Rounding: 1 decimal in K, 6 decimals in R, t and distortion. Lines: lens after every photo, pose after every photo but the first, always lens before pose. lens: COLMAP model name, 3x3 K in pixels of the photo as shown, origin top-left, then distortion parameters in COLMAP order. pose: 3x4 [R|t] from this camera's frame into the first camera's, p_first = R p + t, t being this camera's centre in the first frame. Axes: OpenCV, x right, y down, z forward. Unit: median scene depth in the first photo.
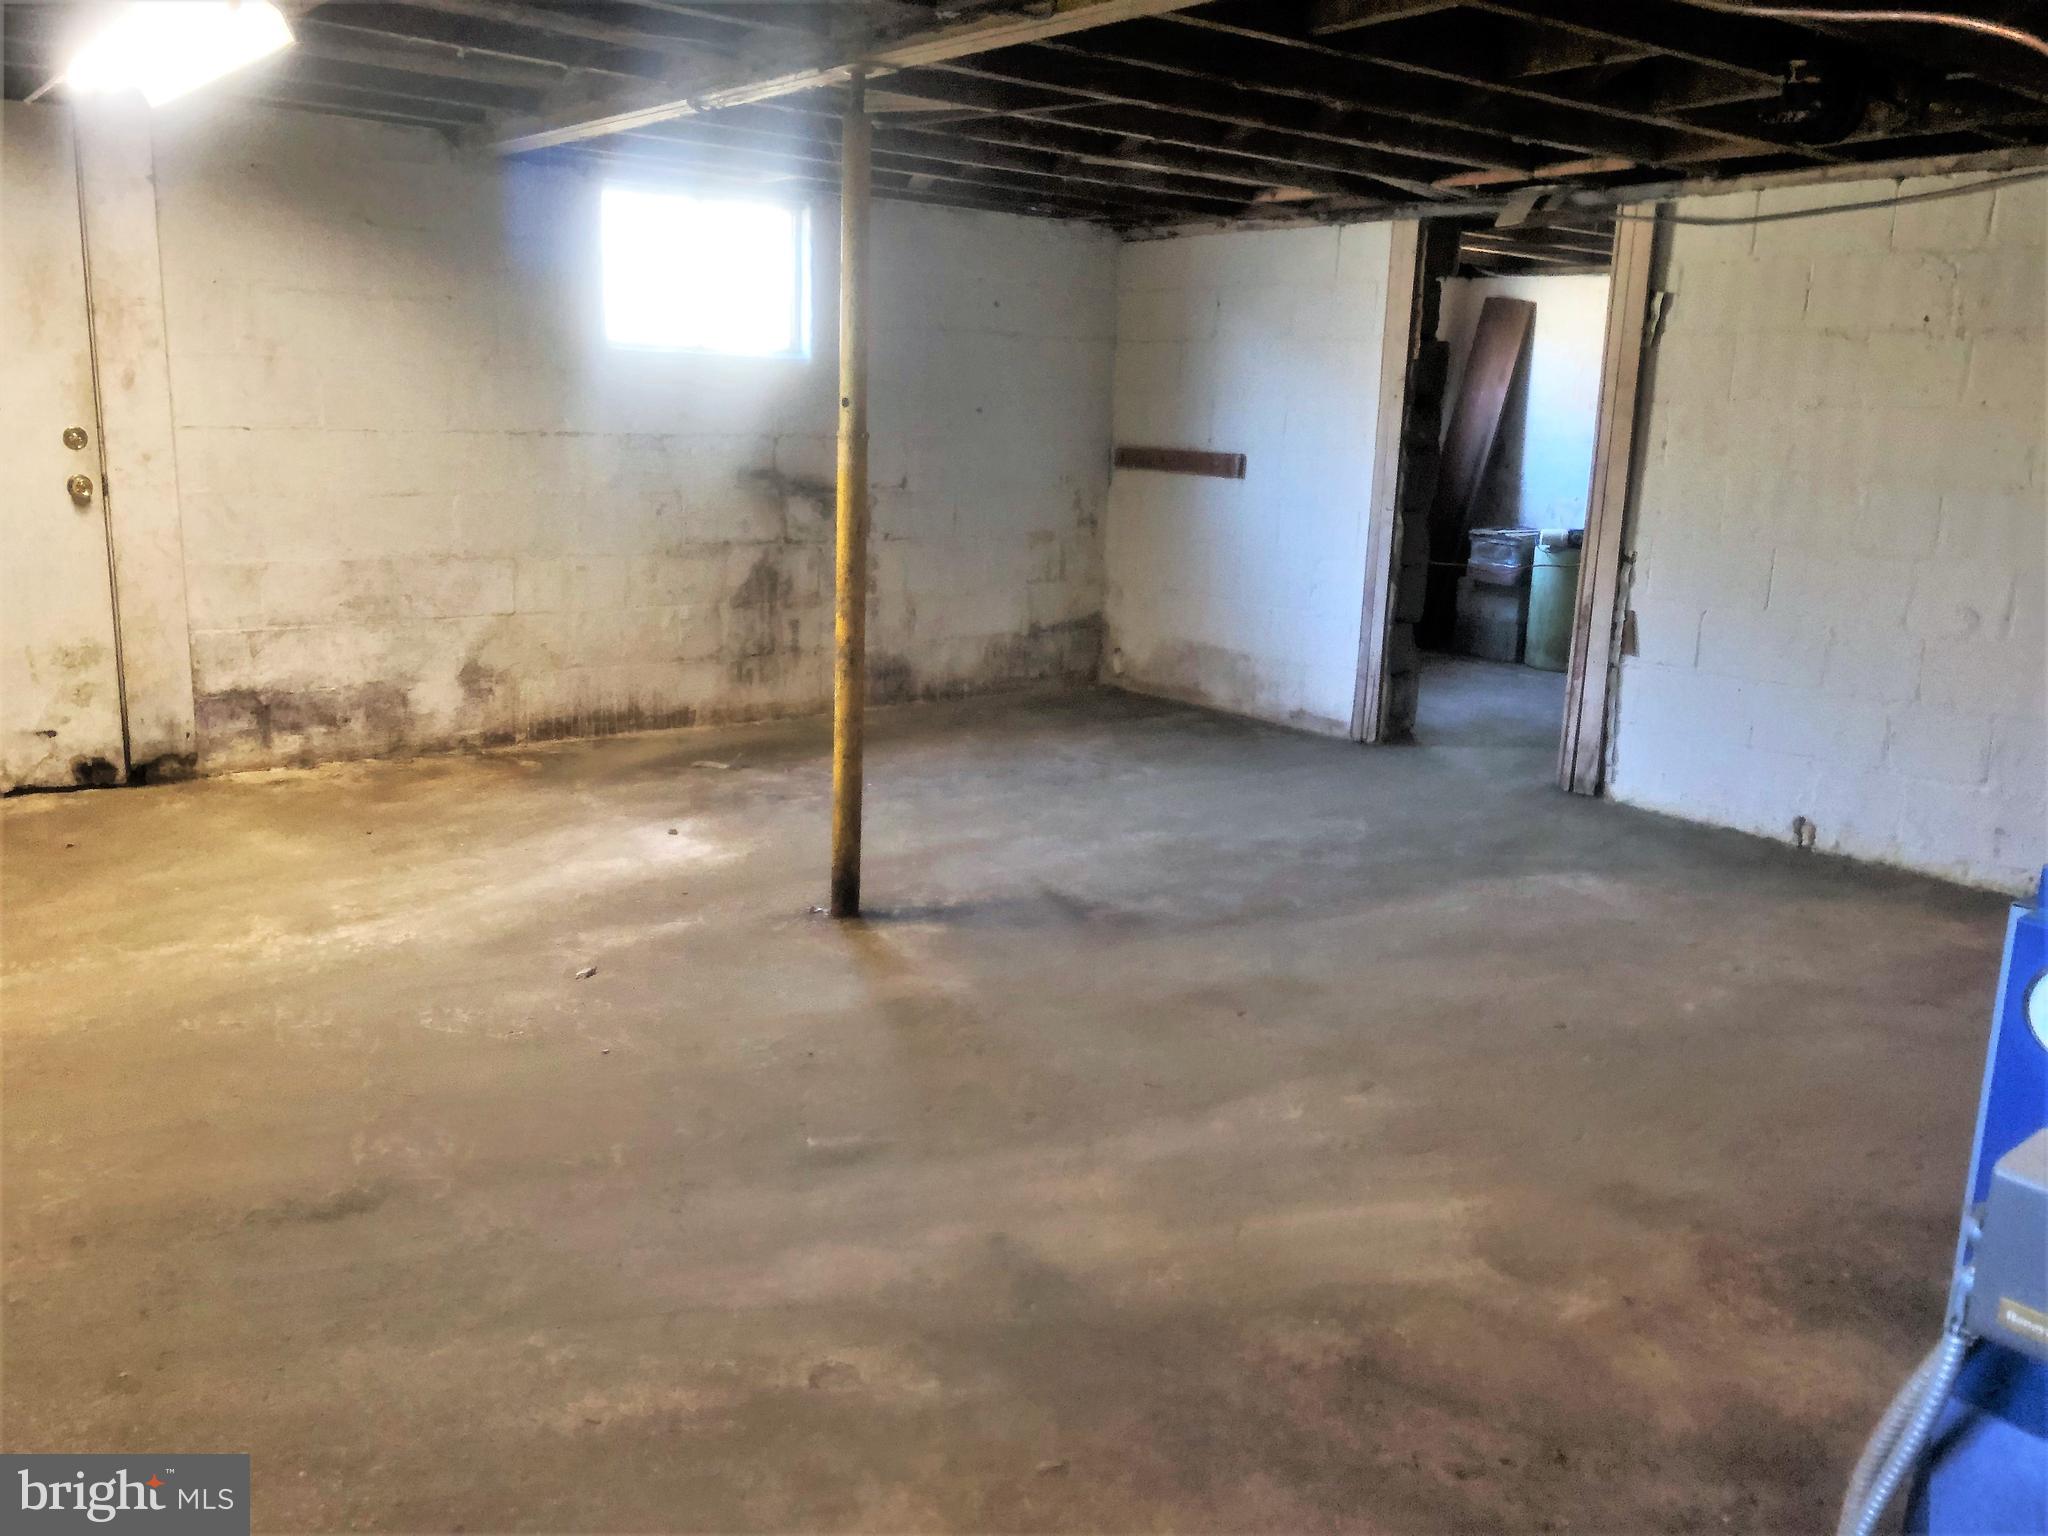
lens RADIAL K [[1674.7, 0, 1055.1], [0, 1674.7, 759.7], [0, 0, 1]] dist [0.042297, -0.026772]
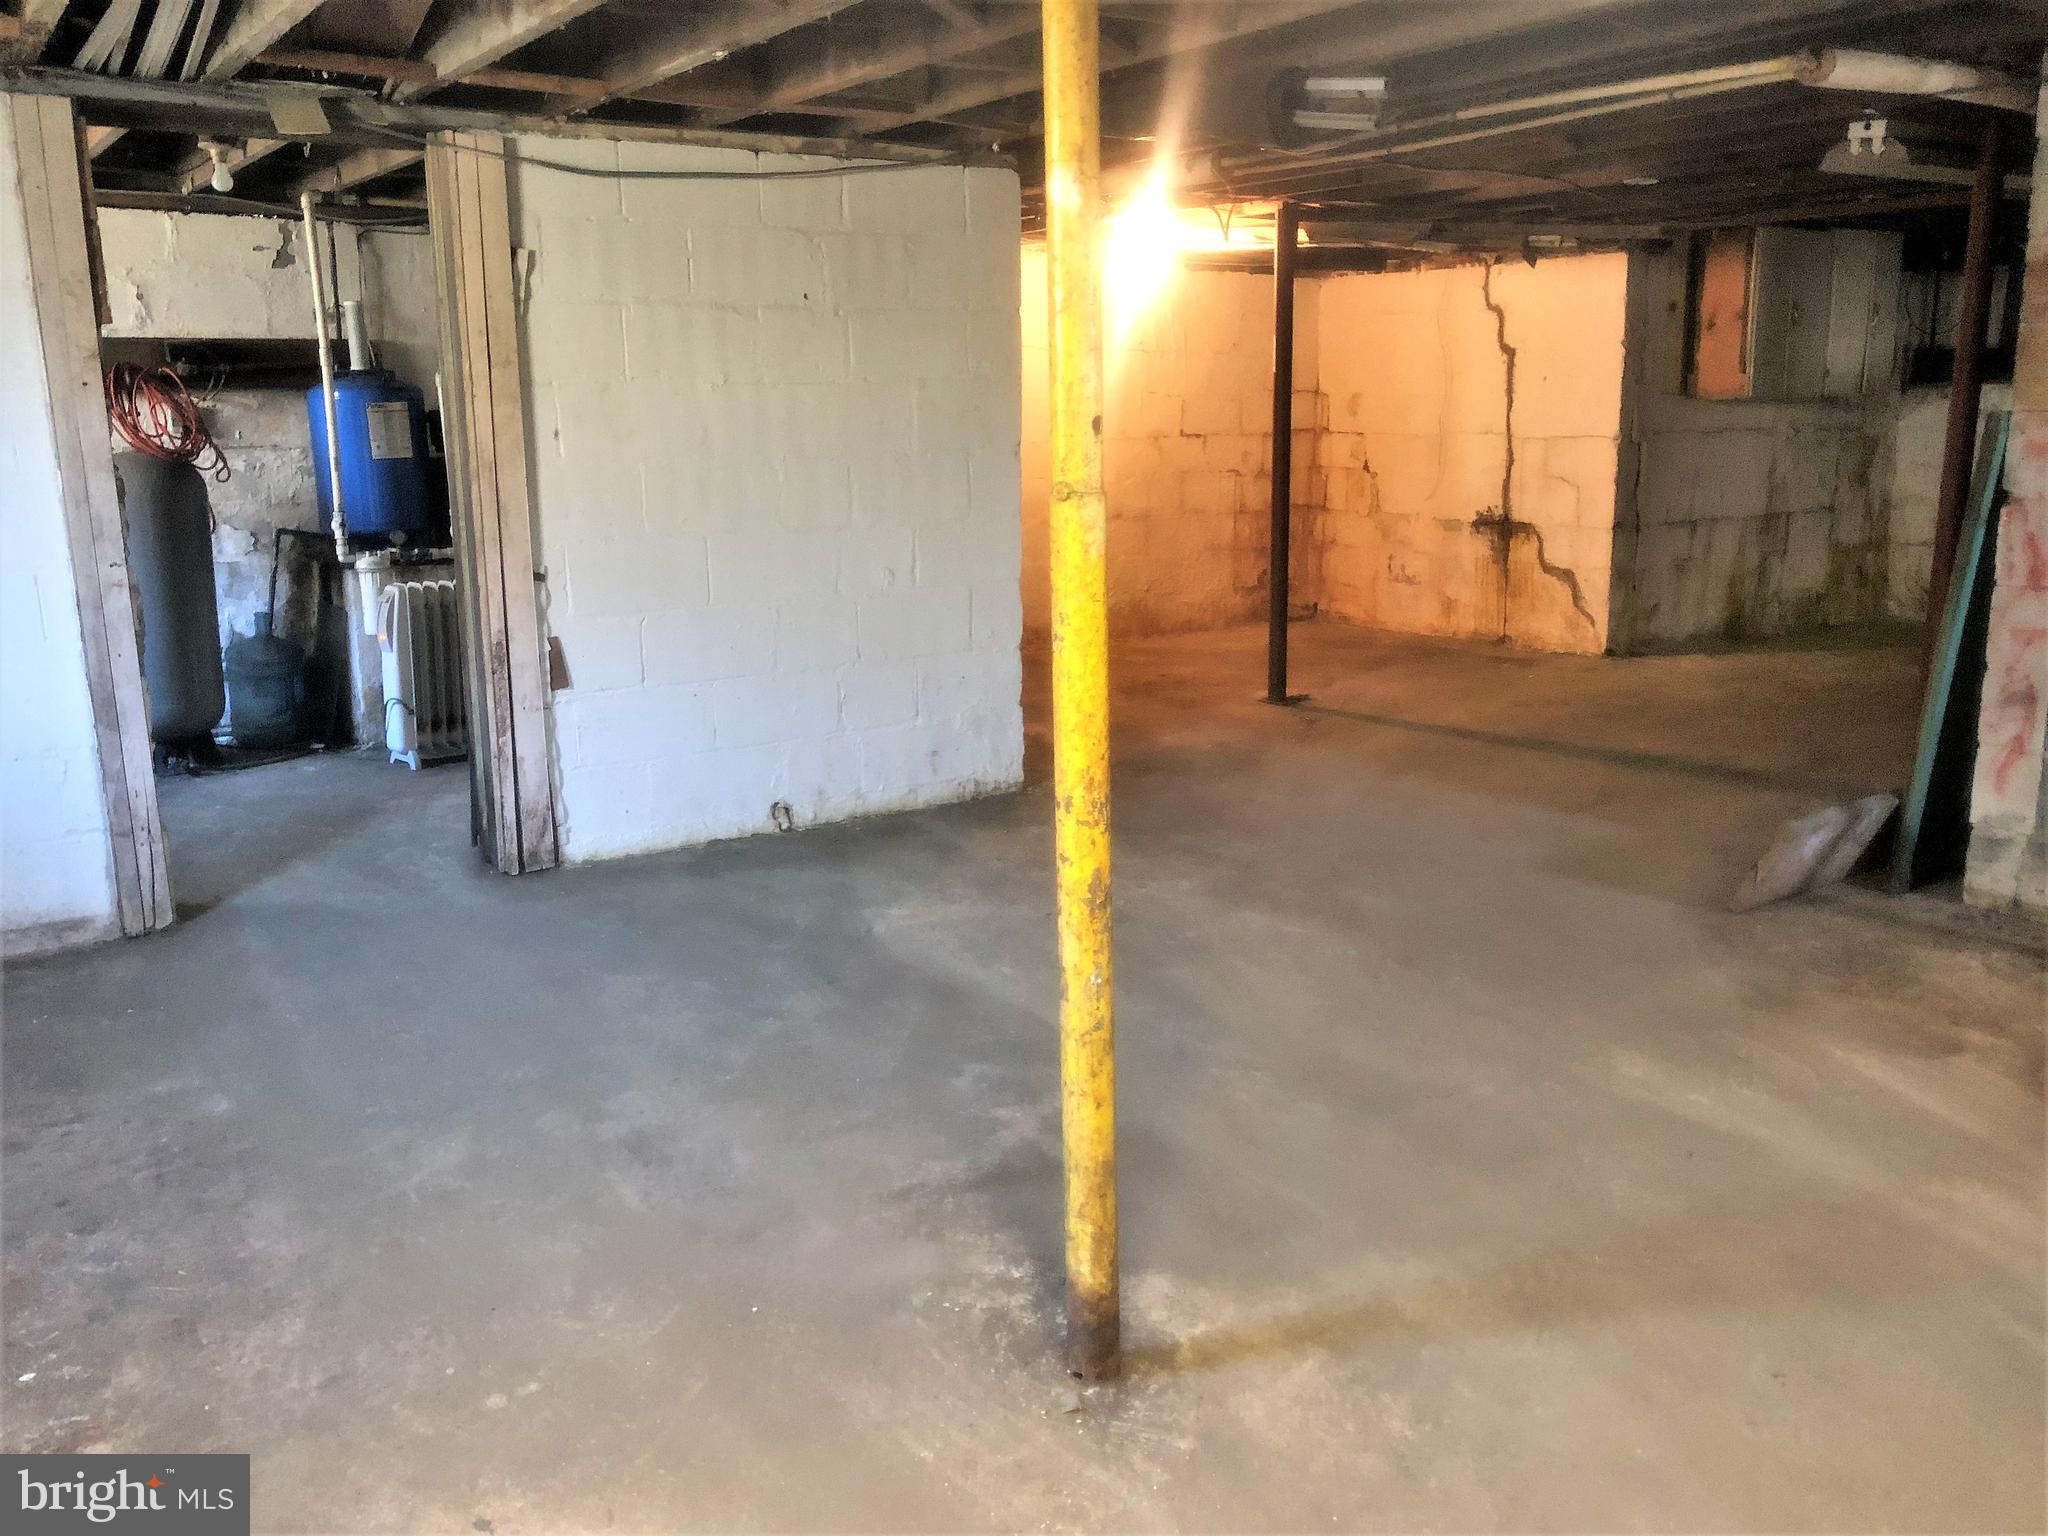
lens RADIAL K [[1674.7, 0, 1018.3], [0, 1674.7, 759.6], [0, 0, 1]] dist [0.042297, -0.026772]
pose [[0.071199, -0.246160, 0.966611, -0.454328], [0.219941, 0.949092, 0.225499, -0.167020], [-0.972911, 0.196542, 0.121715, 0.688985]]
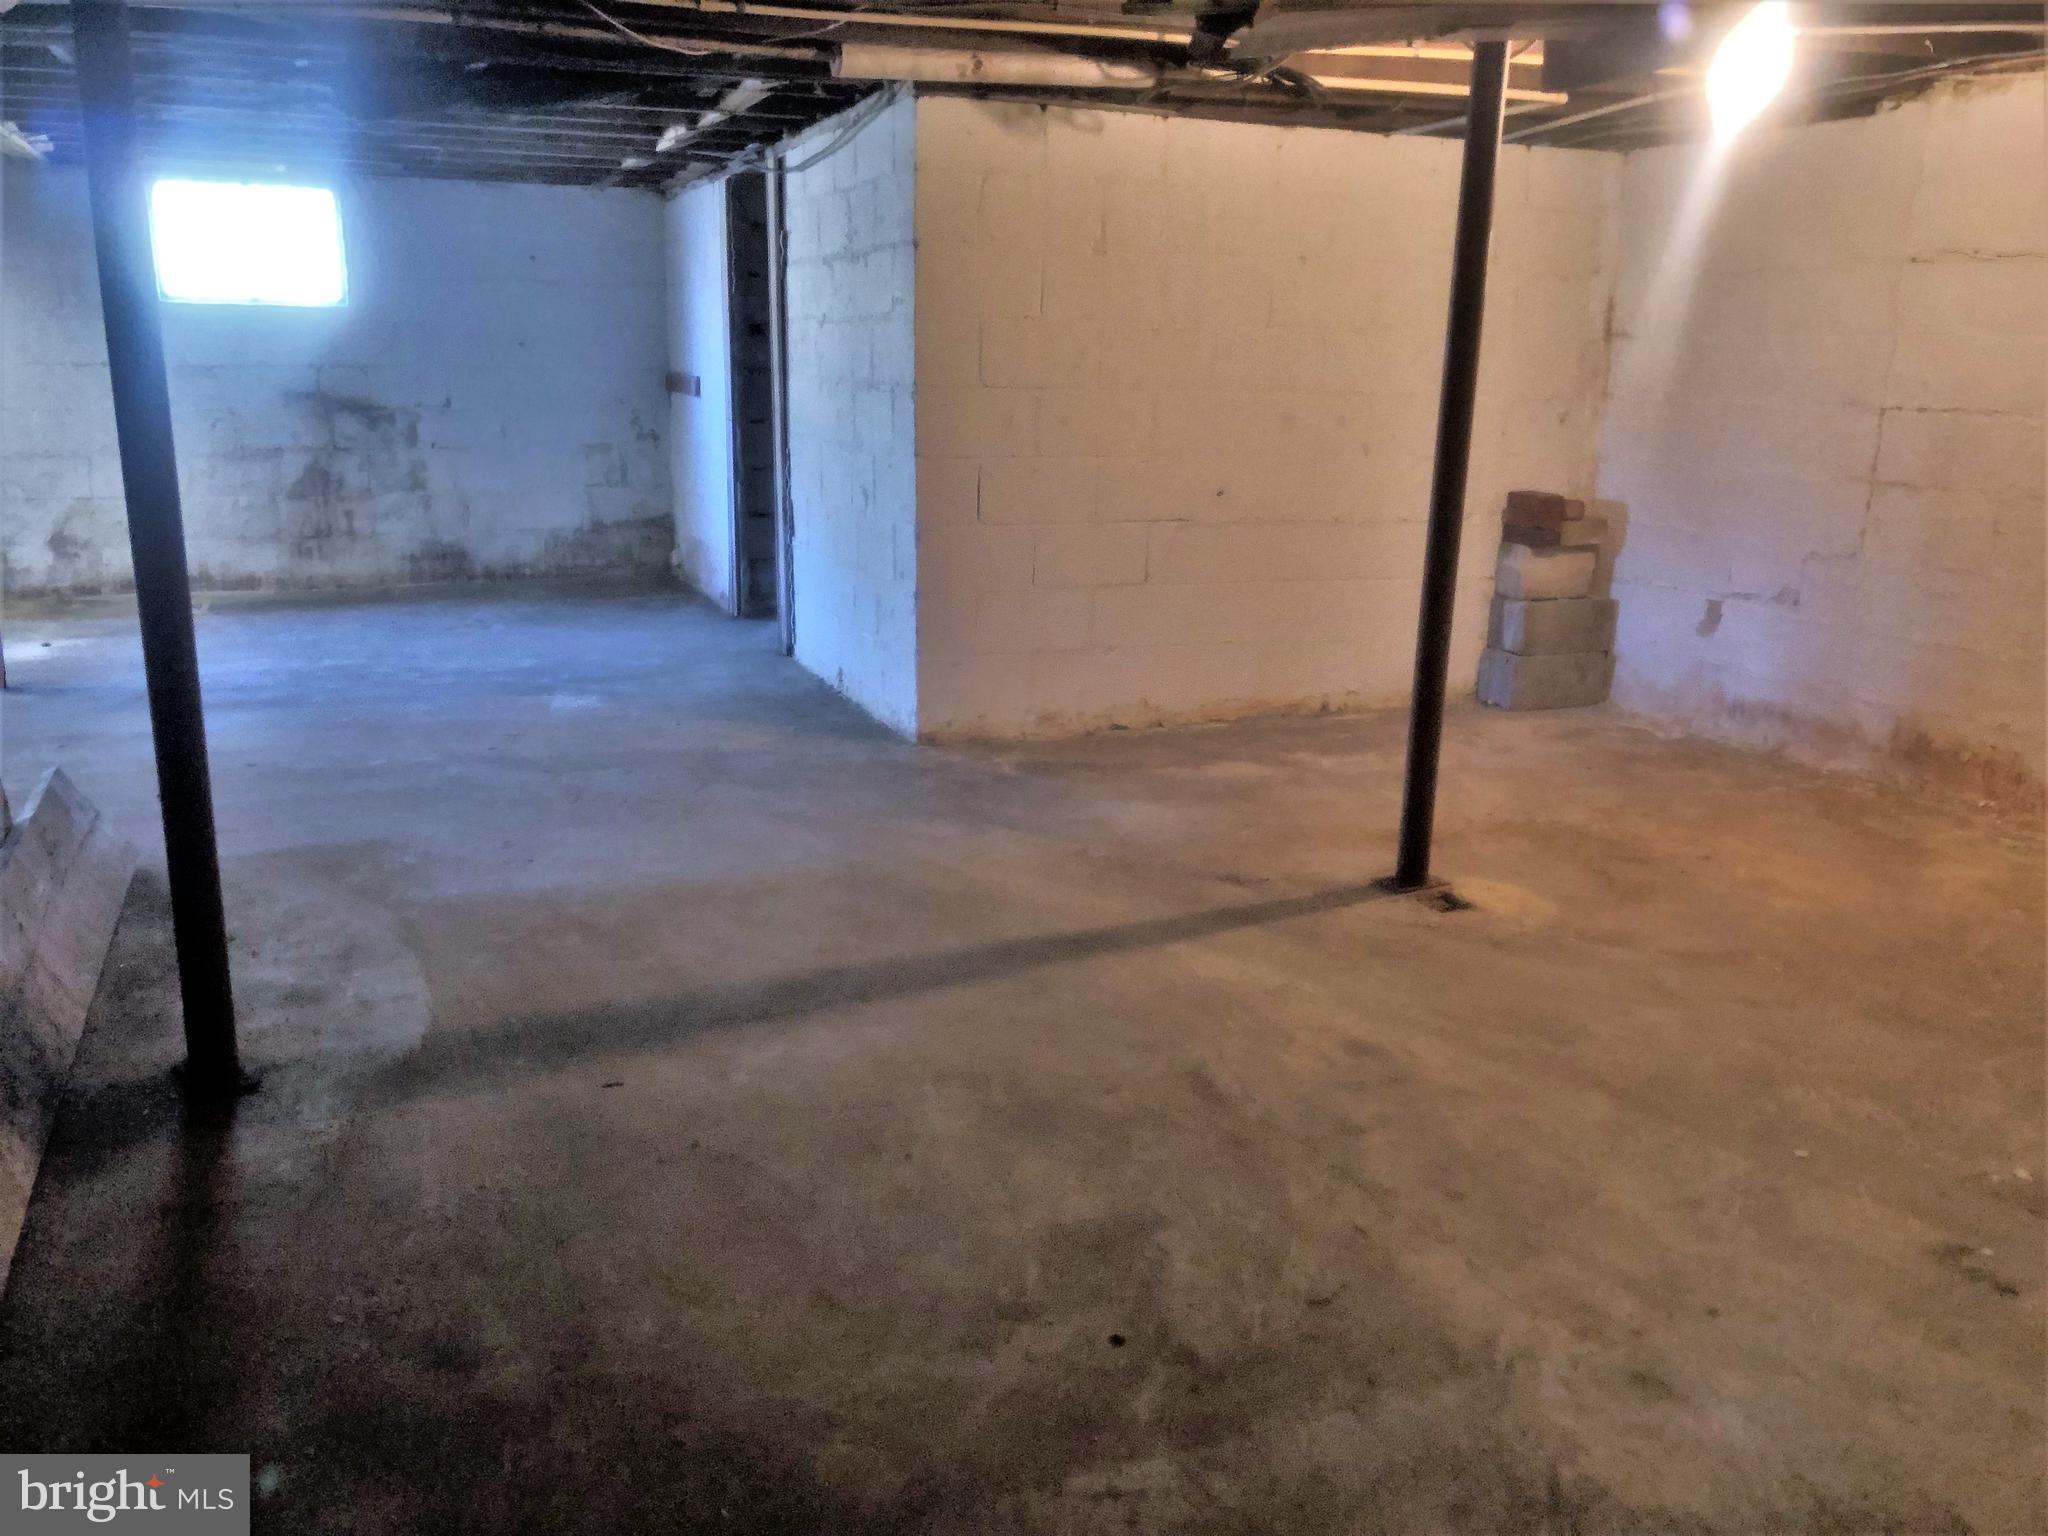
lens RADIAL K [[1674.7, 0, 1018.7], [0, 1674.7, 781.3], [0, 0, 1]] dist [0.042297, -0.026772]
pose [[0.953155, 0.054333, -0.297564, 0.864817], [-0.041707, 0.997946, 0.048623, 0.046880], [0.299595, -0.033934, 0.953463, -0.102276]]
